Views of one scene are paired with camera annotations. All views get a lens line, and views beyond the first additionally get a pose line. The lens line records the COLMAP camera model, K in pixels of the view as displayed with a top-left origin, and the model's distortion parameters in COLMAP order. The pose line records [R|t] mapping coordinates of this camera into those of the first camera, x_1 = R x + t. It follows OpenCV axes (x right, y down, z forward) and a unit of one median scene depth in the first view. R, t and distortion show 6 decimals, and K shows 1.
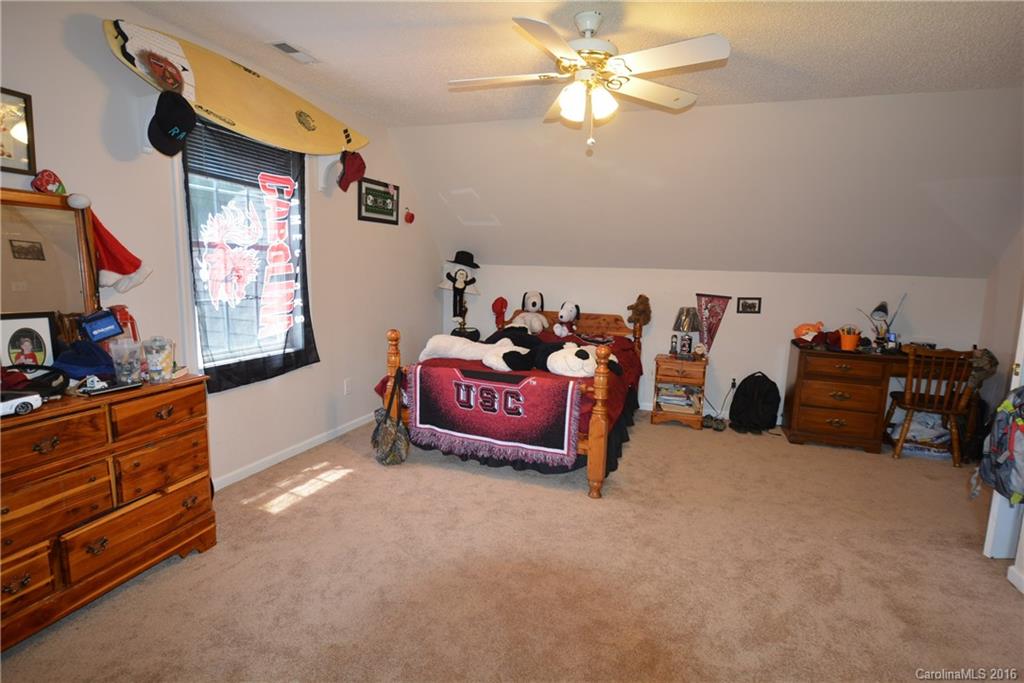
lens RADIAL K [[526.6, 0, 512.0], [0, 526.6, 341.5], [0, 0, 1]] dist [0.001542, -0.009185]
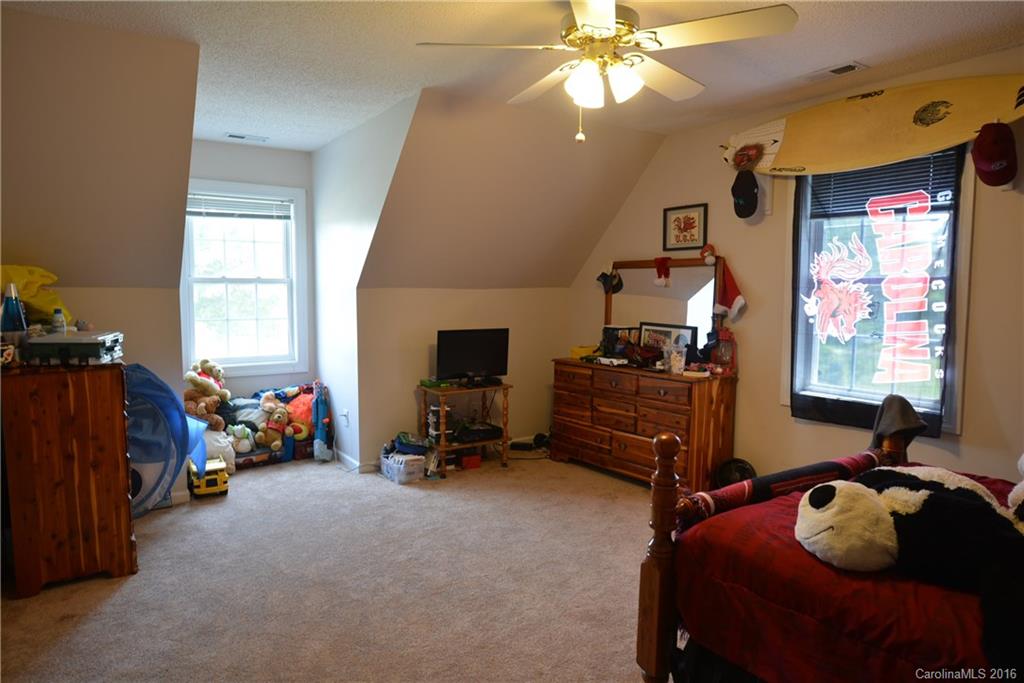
lens RADIAL K [[653.1, 0, 512.0], [0, 653.1, 341.5], [0, 0, 1]] dist [0.000128, 0.000017]
pose [[-0.619694, 0.028923, -0.784310, 0.819717], [-0.128337, 0.982136, 0.137619, -0.160426], [0.774279, 0.185938, -0.604912, 1.290684]]
